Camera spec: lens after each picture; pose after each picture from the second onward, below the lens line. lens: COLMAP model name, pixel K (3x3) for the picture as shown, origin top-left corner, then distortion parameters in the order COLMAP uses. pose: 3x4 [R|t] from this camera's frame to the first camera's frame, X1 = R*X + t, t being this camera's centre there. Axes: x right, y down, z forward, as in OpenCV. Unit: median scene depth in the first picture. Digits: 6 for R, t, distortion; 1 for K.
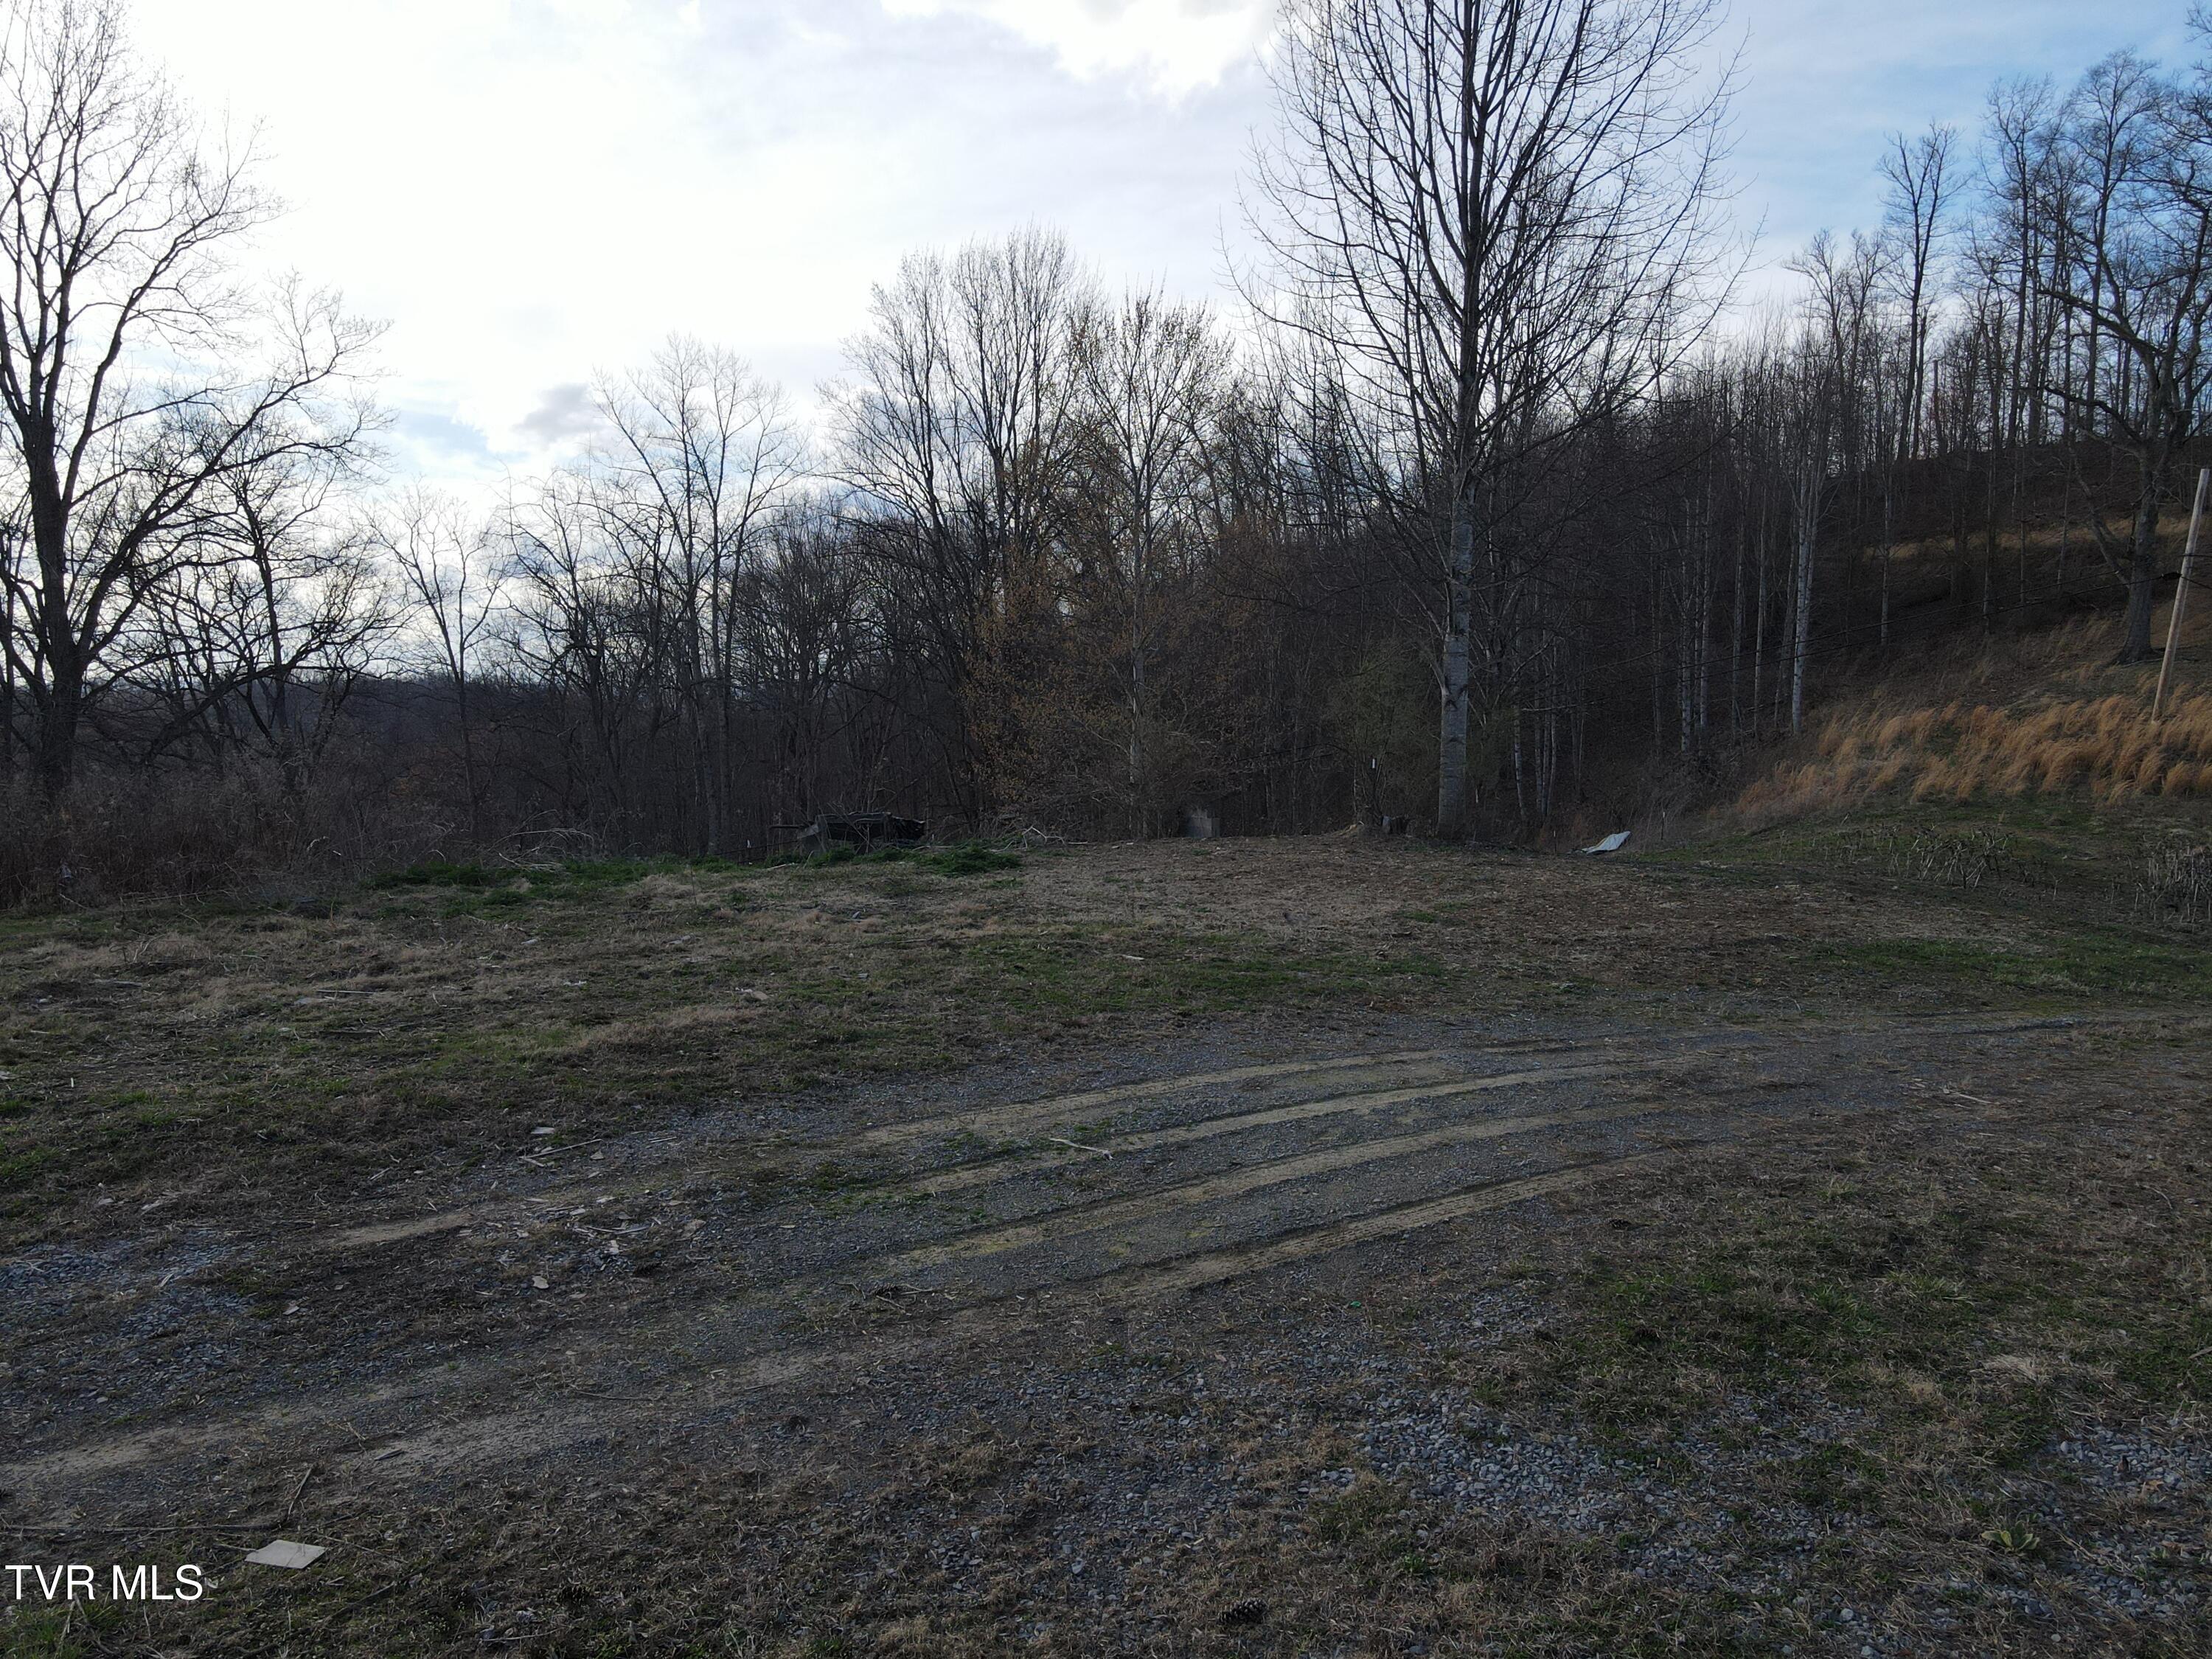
lens RADIAL K [[1617.5, 0, 1102.3], [0, 1617.5, 824.1], [0, 0, 1]] dist [0.011607, 0.007521]
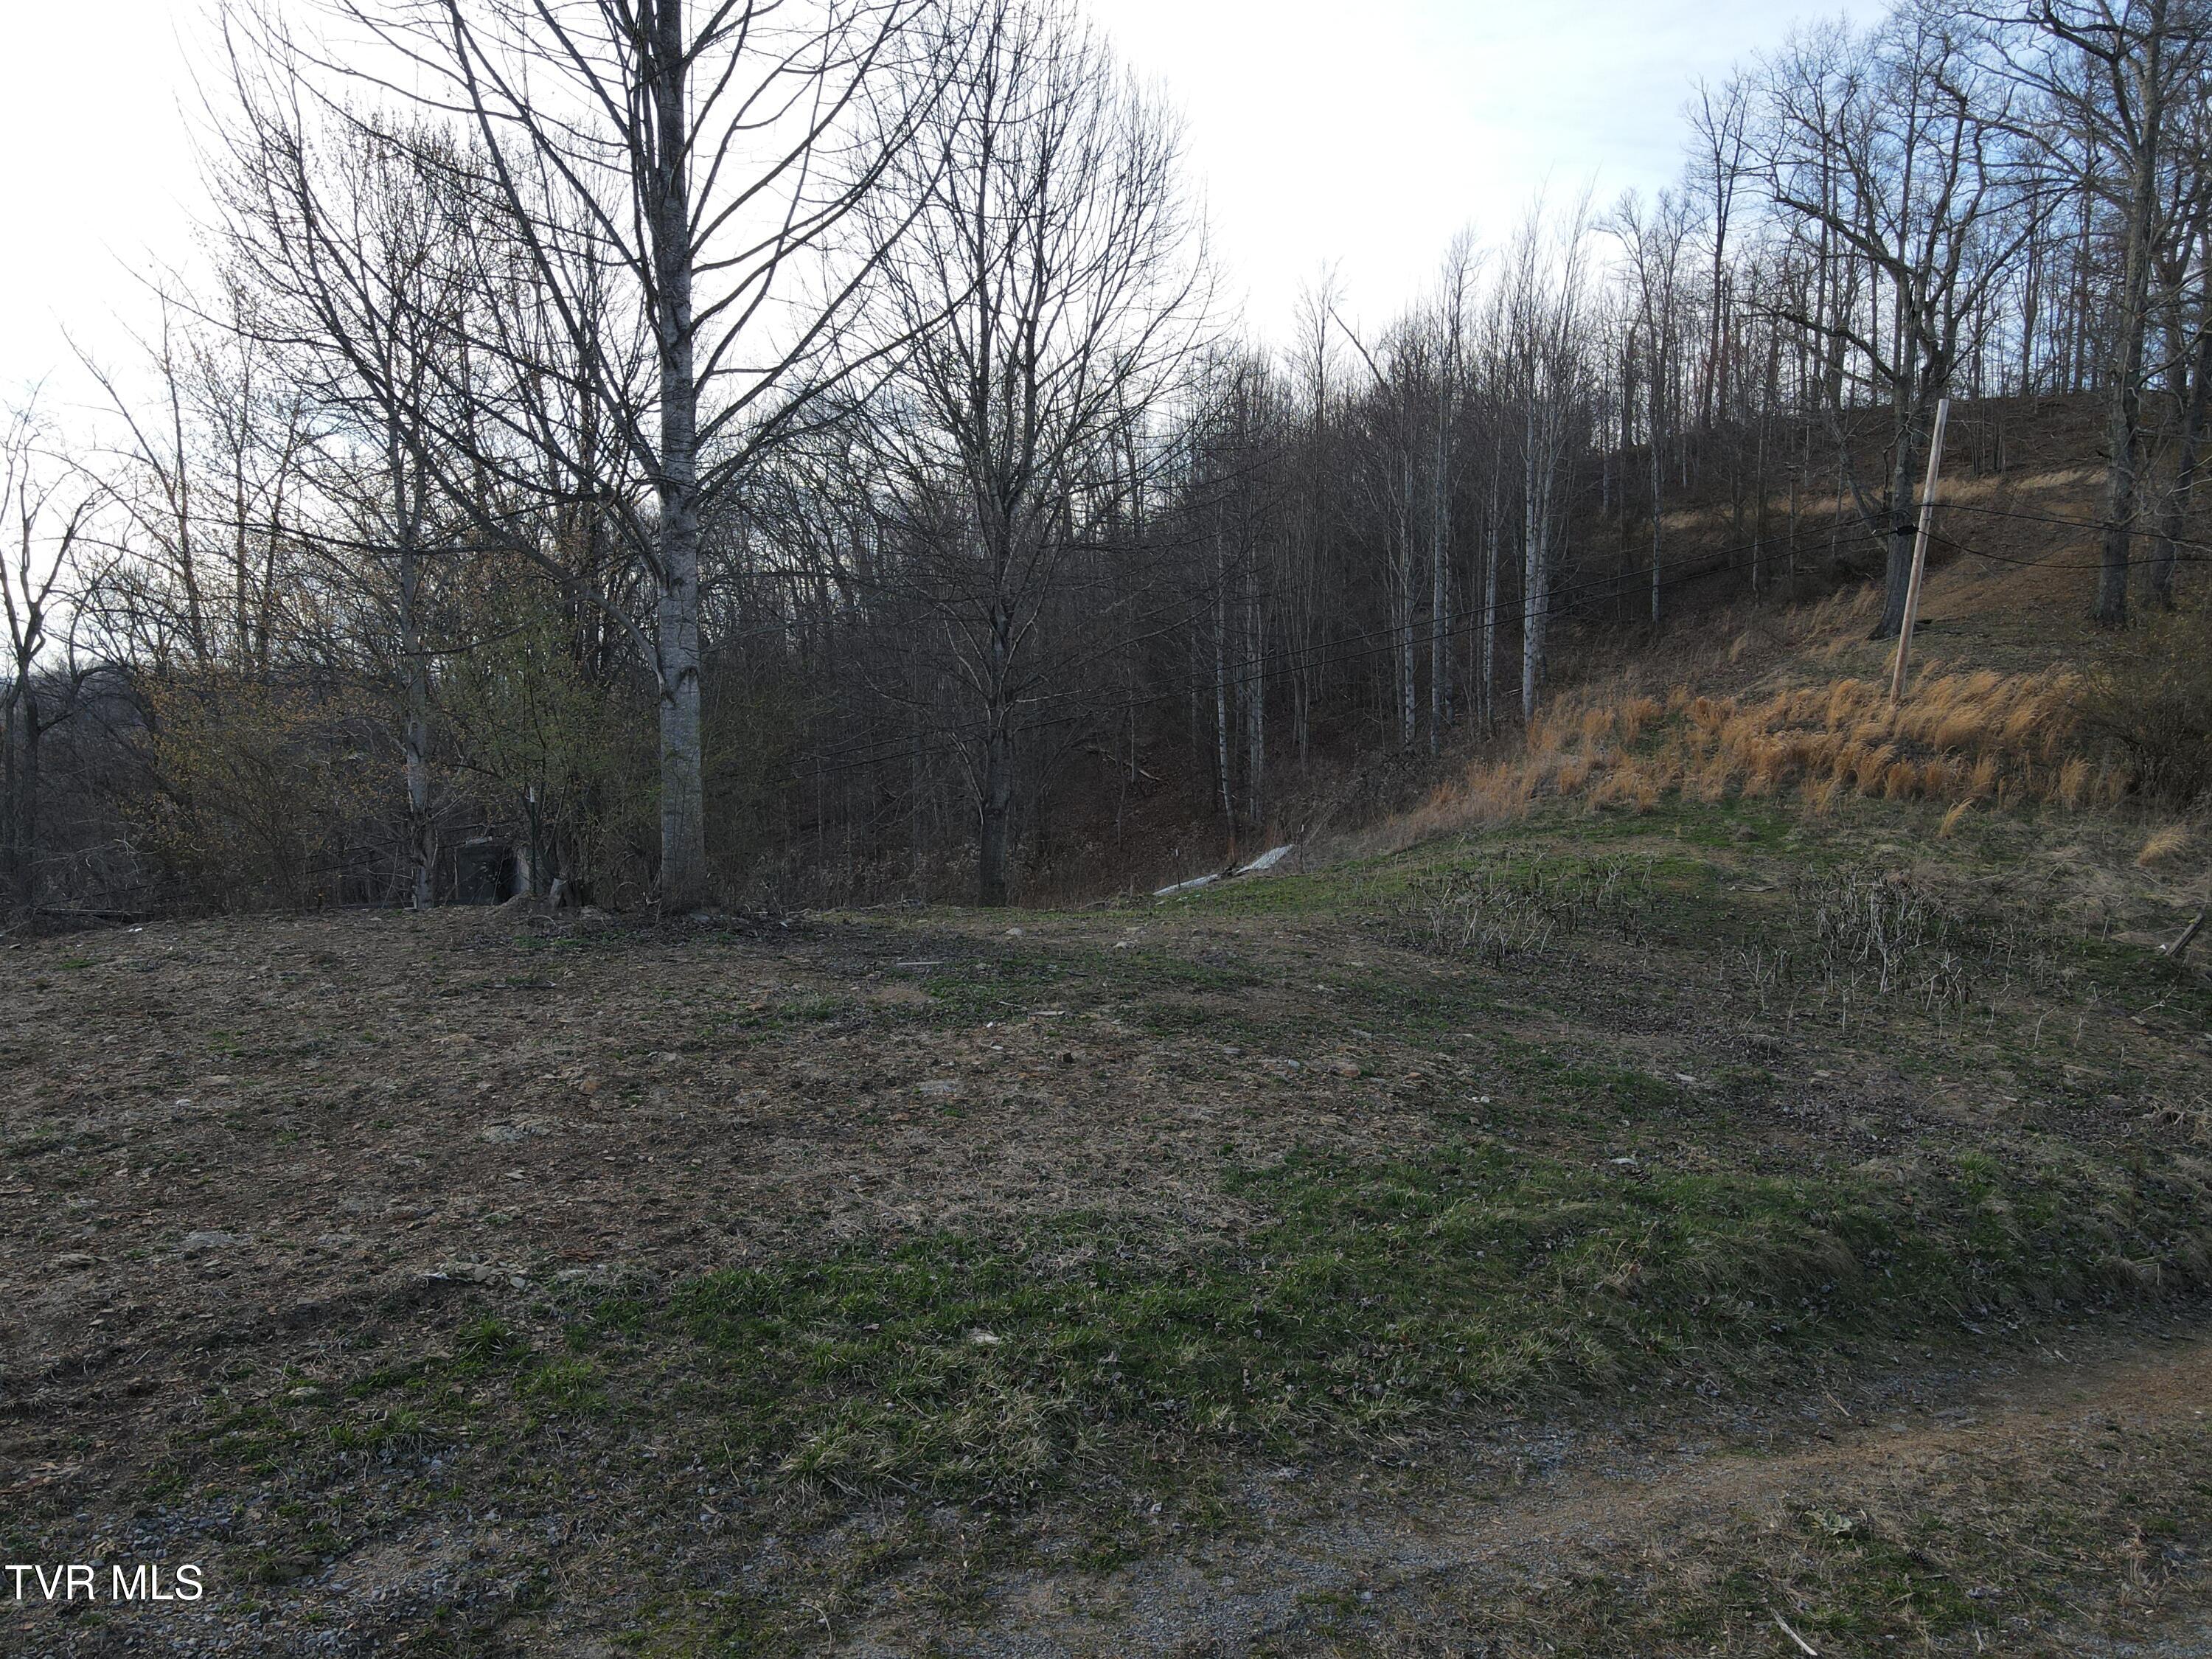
lens RADIAL K [[1617.5, 0, 1100.8], [0, 1617.5, 825.2], [0, 0, 1]] dist [0.011607, 0.007521]
pose [[0.997843, -0.015208, 0.063854, 0.155388], [0.014713, 0.999858, 0.008204, -0.012458], [-0.063970, -0.007246, 0.997926, 0.162761]]
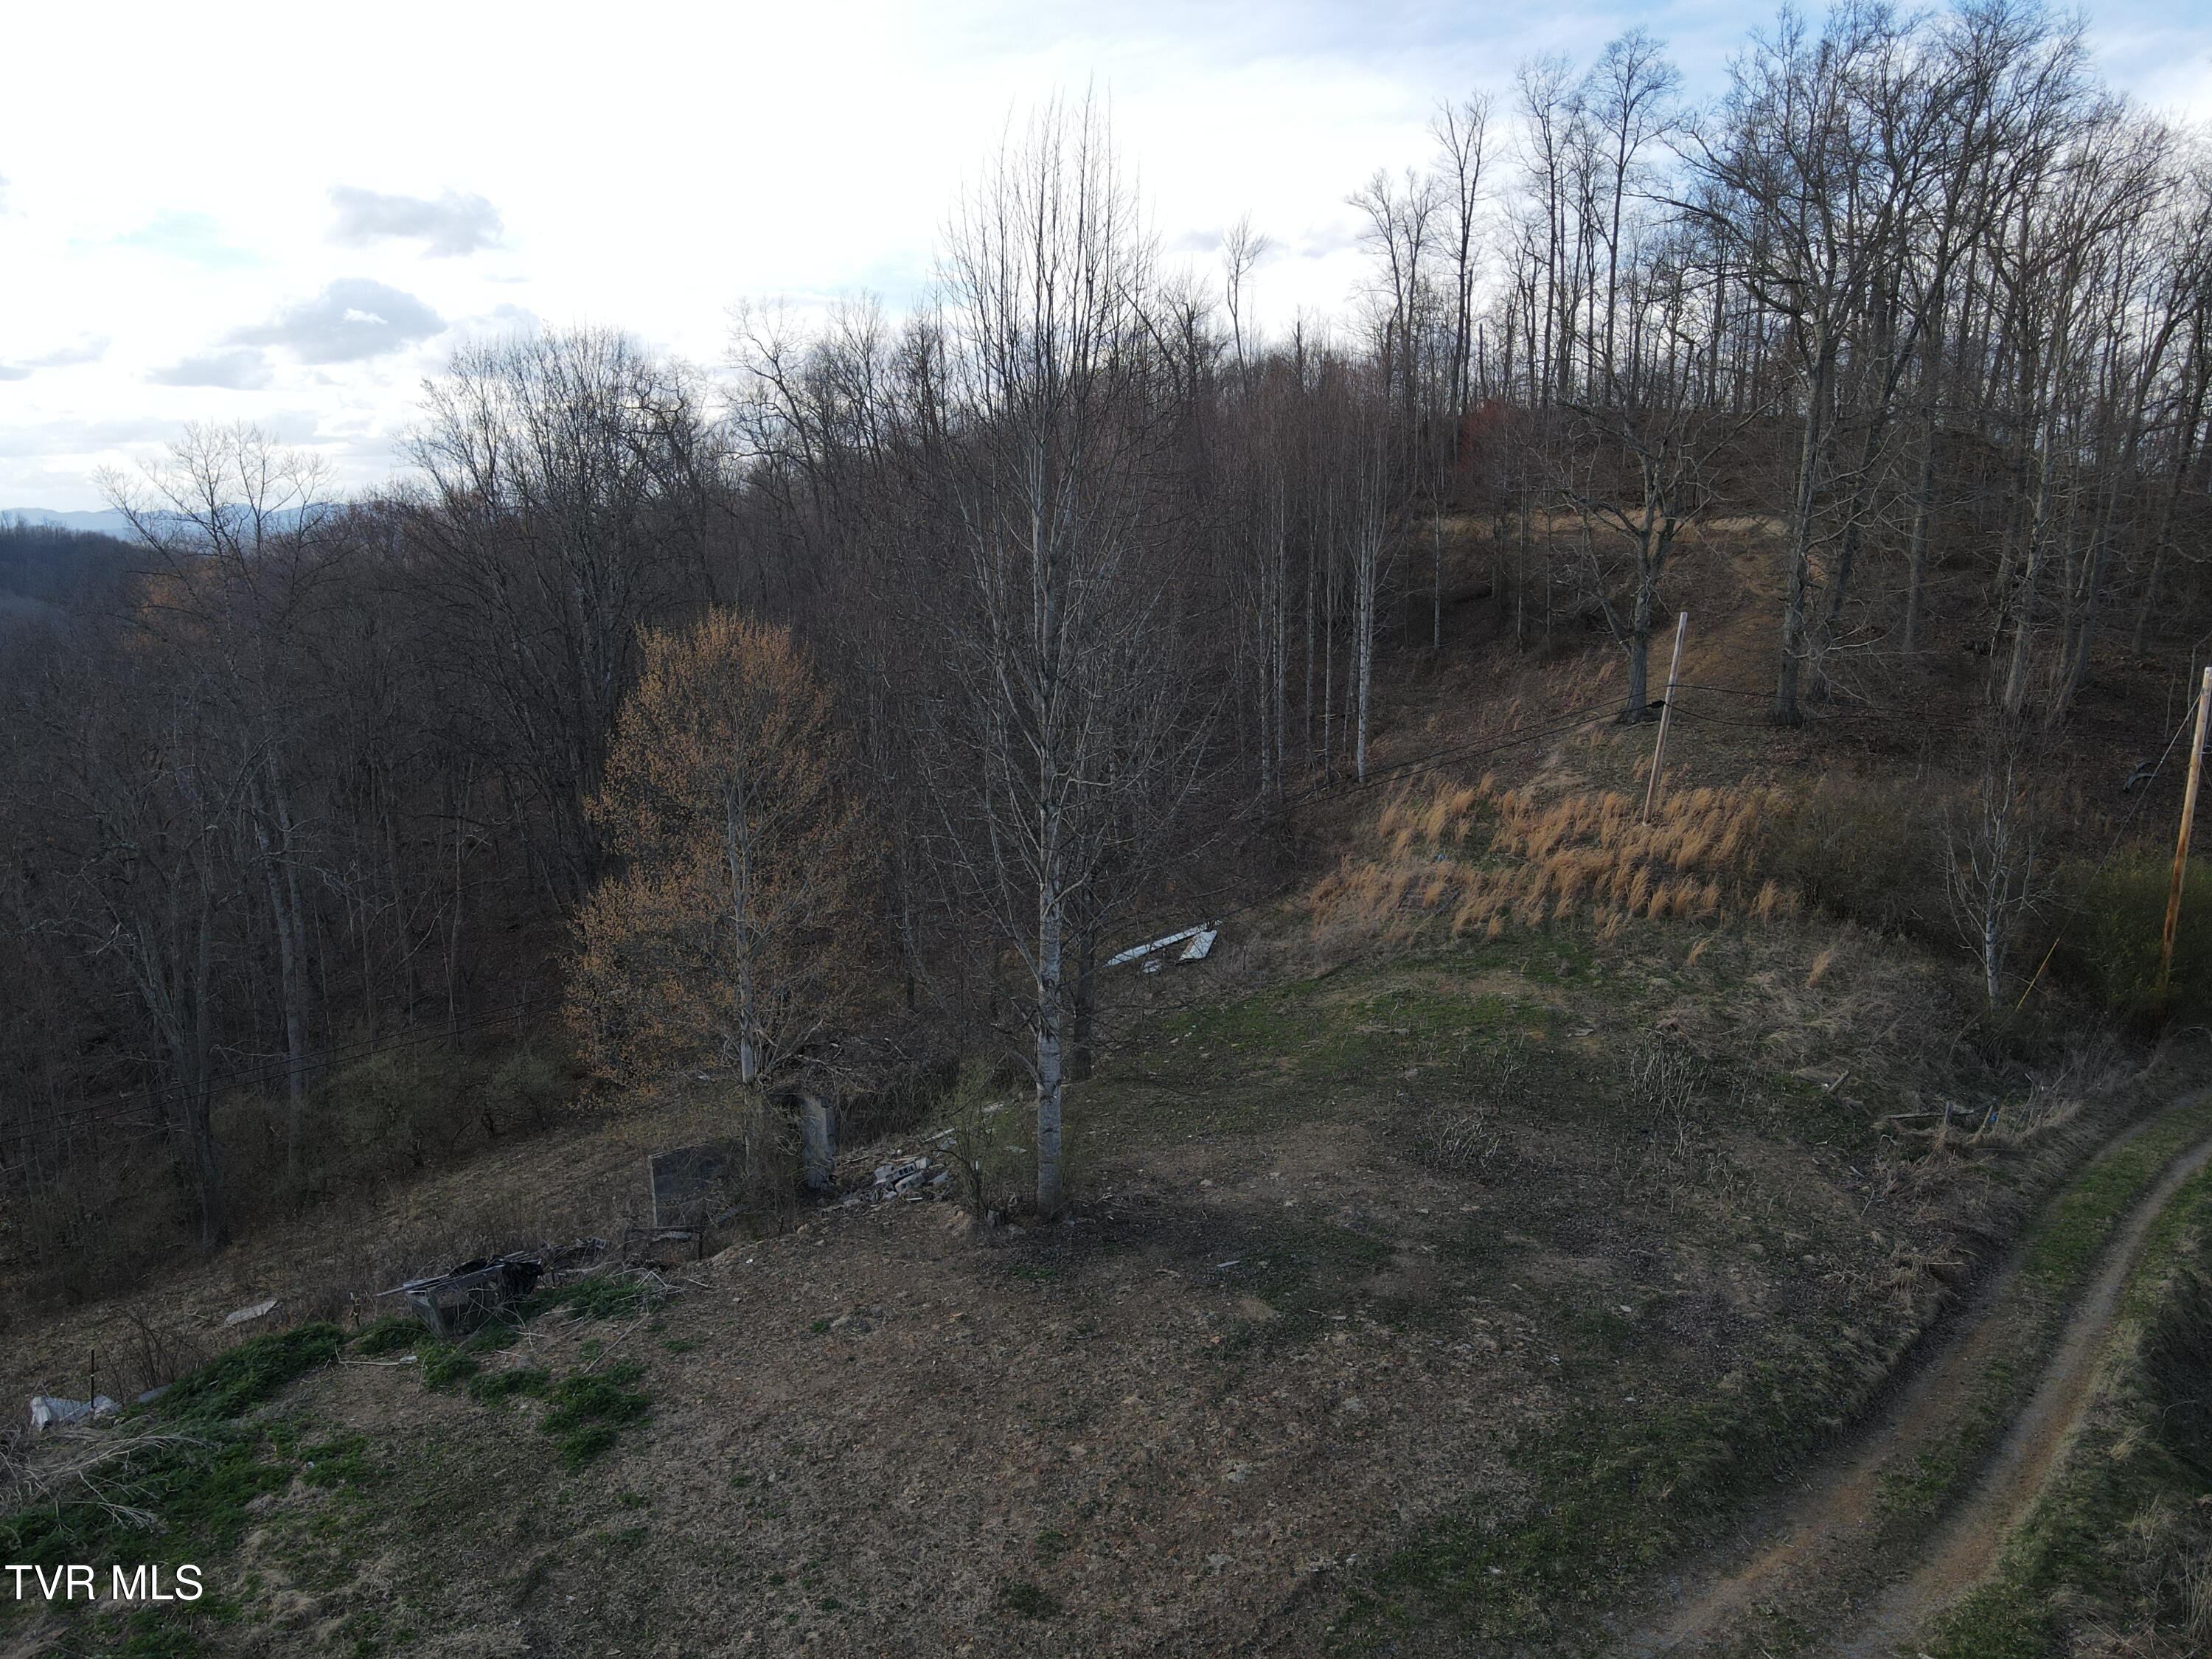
lens RADIAL K [[1617.5, 0, 1102.2], [0, 1617.5, 819.2], [0, 0, 1]] dist [0.011607, 0.007521]
pose [[0.971062, -0.061105, 0.230879, 0.006165], [0.035768, 0.993022, 0.112376, -0.171908], [-0.236135, -0.100866, 0.966471, -0.015599]]
